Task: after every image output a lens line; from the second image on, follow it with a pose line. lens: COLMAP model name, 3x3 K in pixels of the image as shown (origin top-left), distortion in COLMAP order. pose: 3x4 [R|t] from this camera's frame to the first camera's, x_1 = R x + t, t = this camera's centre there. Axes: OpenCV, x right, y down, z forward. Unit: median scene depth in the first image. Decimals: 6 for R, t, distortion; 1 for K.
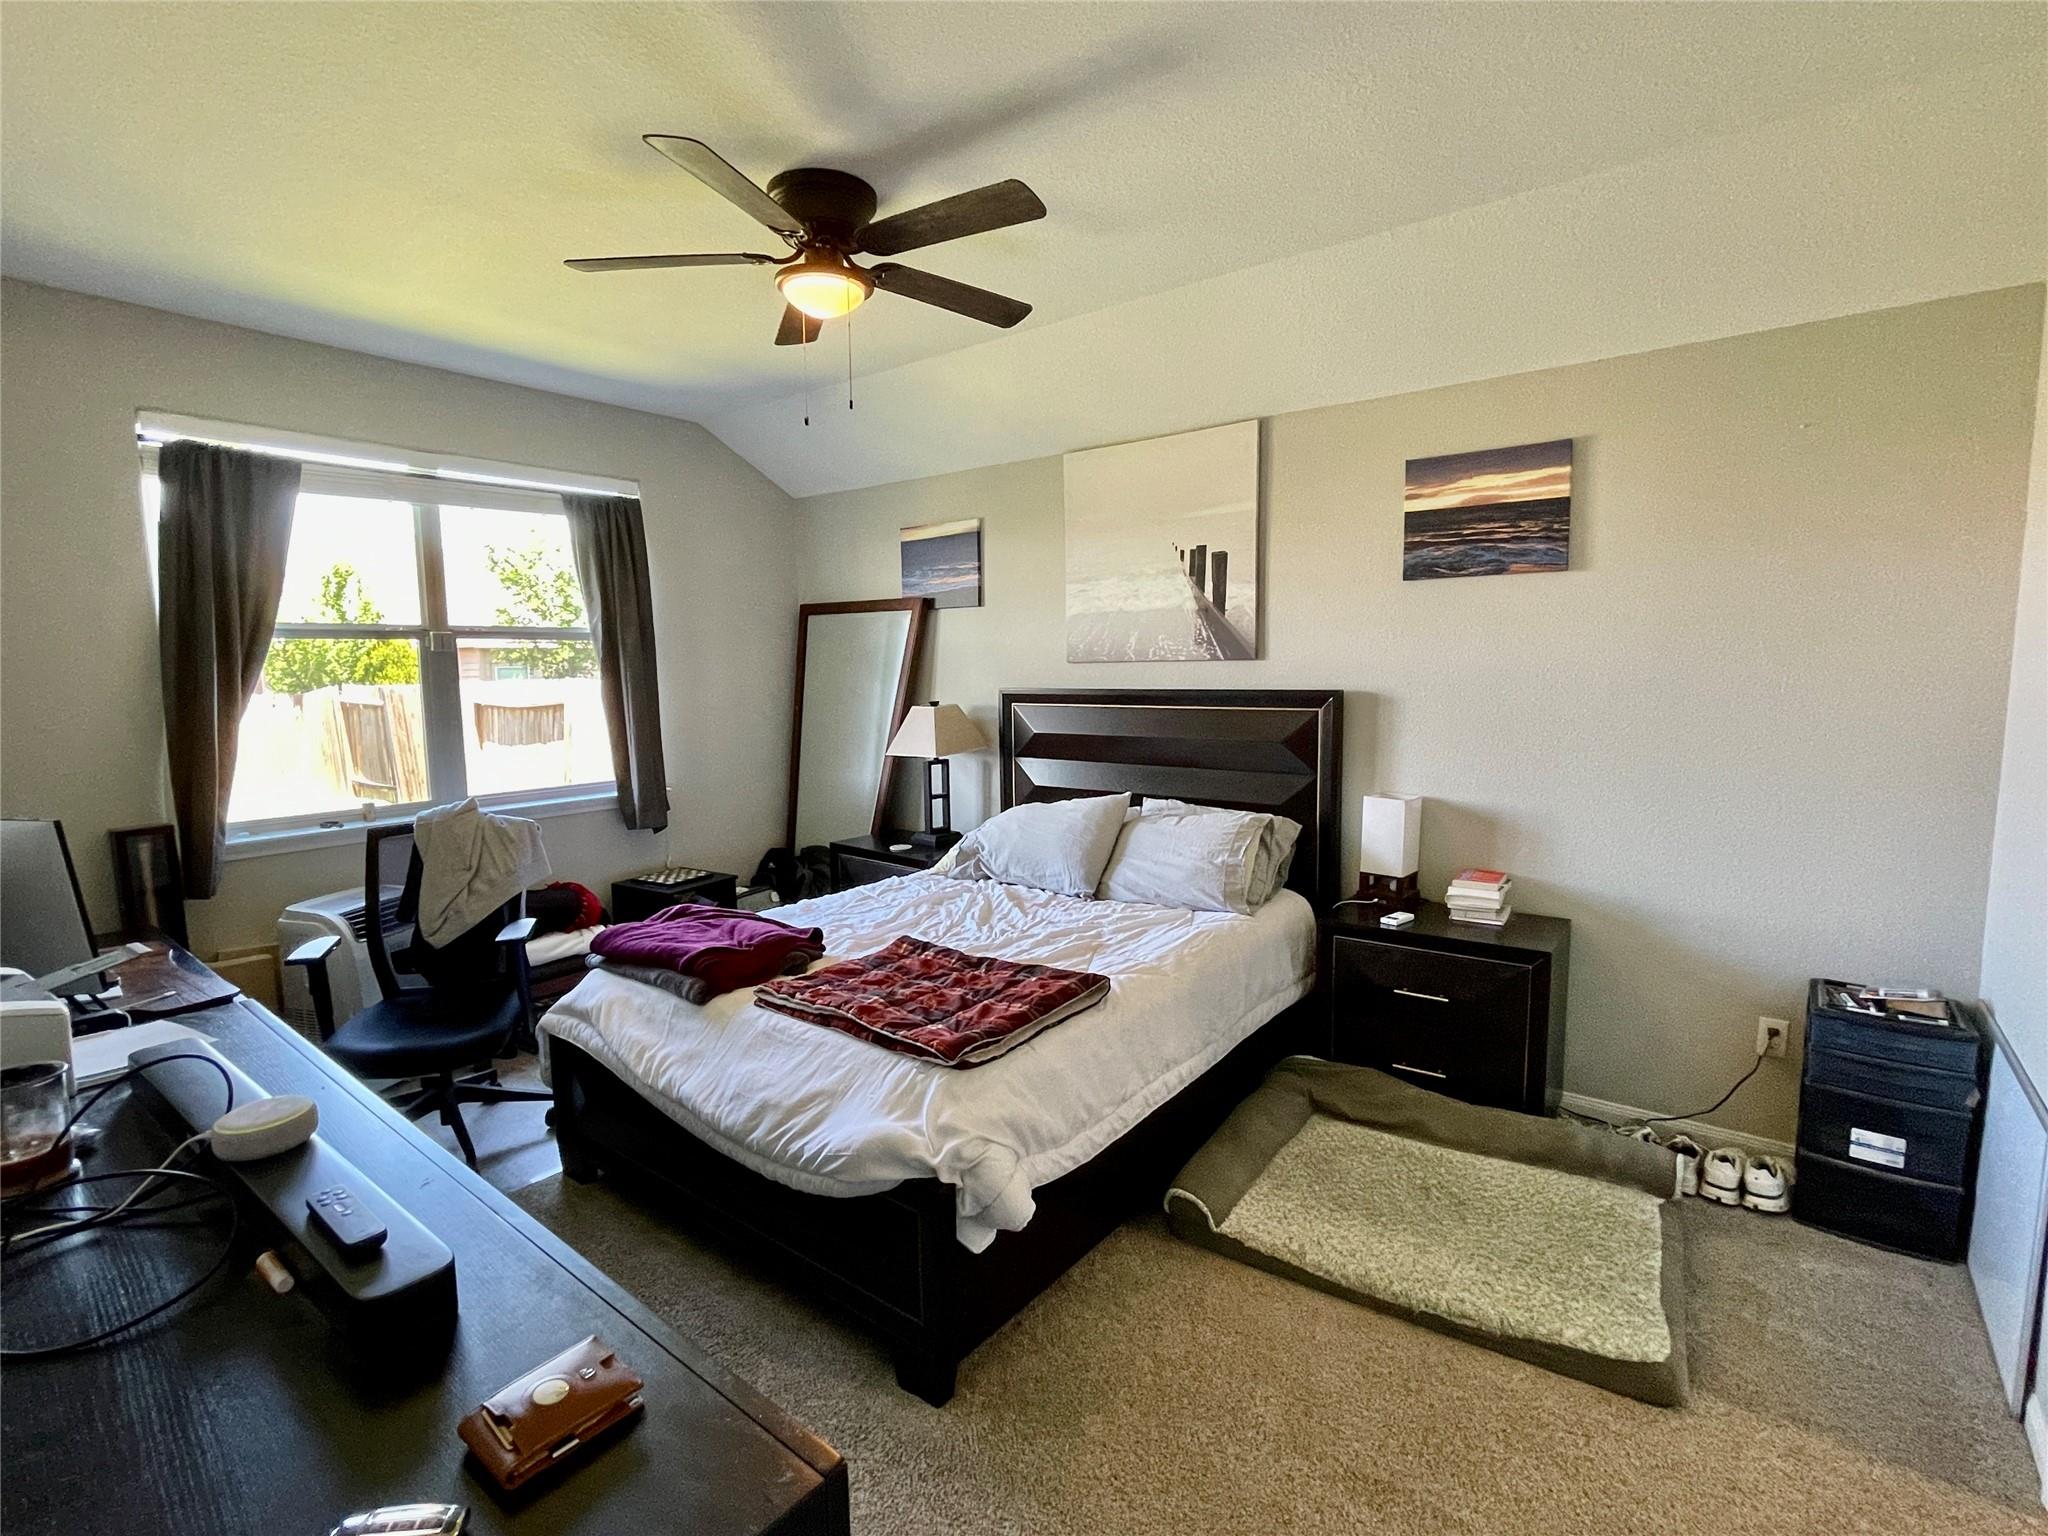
lens RADIAL K [[948.2, 0, 1037.1], [0, 948.2, 762.7], [0, 0, 1]] dist [-0.003607, 0.001125]
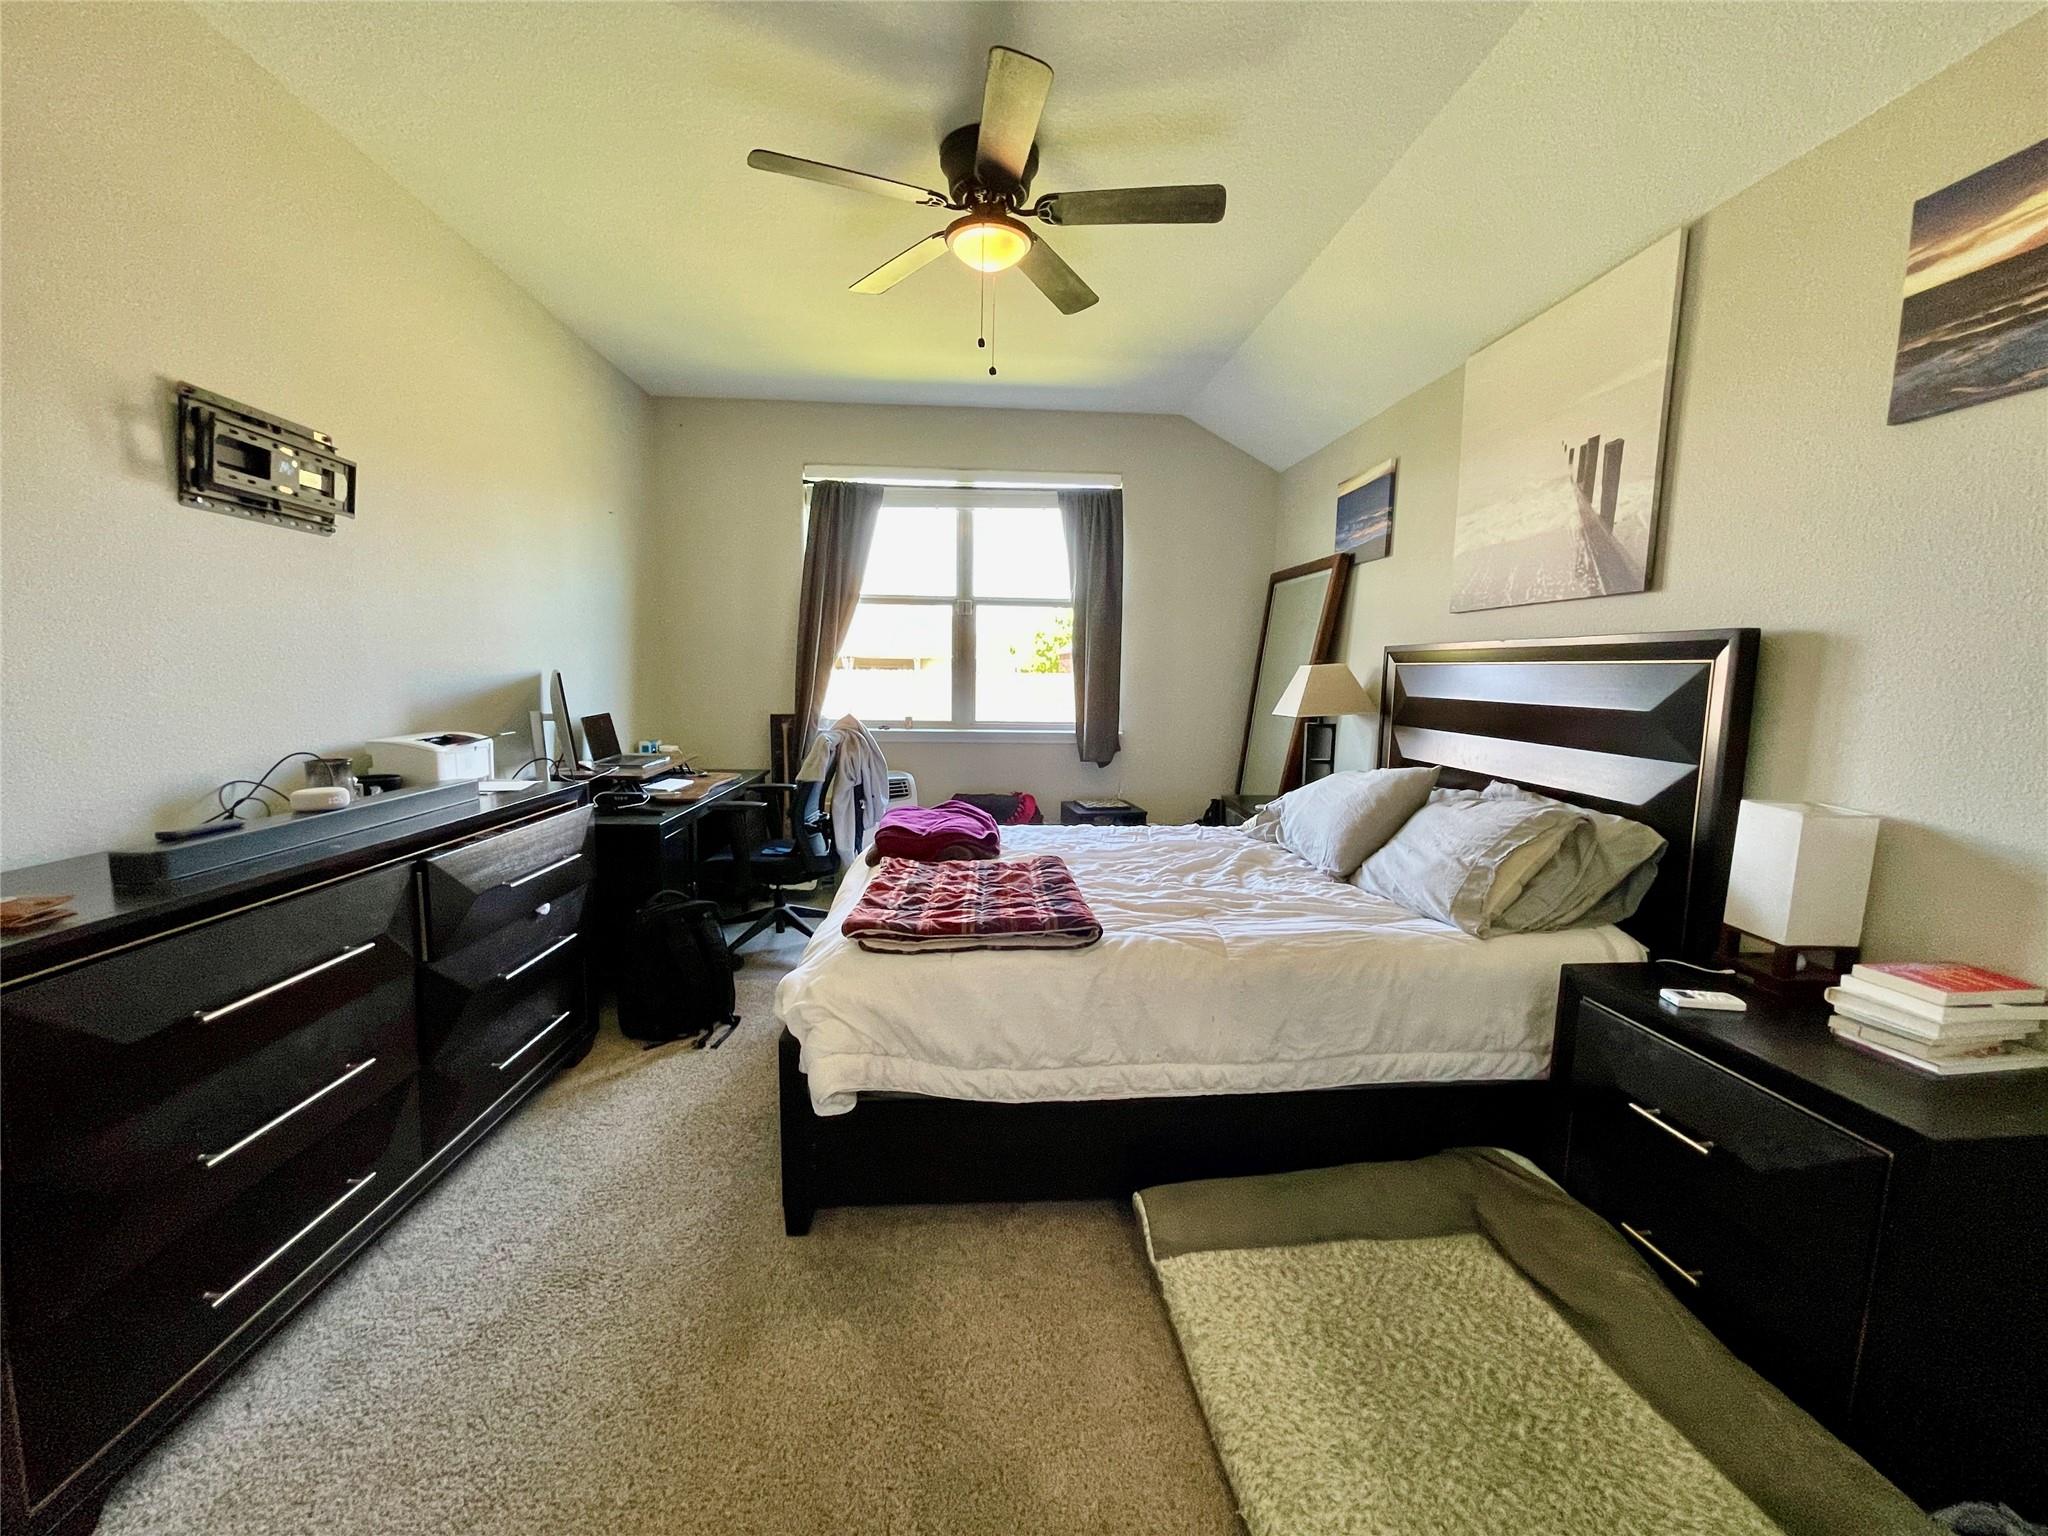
lens RADIAL K [[830.9, 0, 1022.3], [0, 830.9, 761.4], [0, 0, 1]] dist [-0.000088, 0.000715]
pose [[0.668177, 0.107554, -0.736187, 0.390056], [-0.100752, 0.993462, 0.053696, 0.026124], [0.737149, 0.038294, 0.674645, 0.276818]]
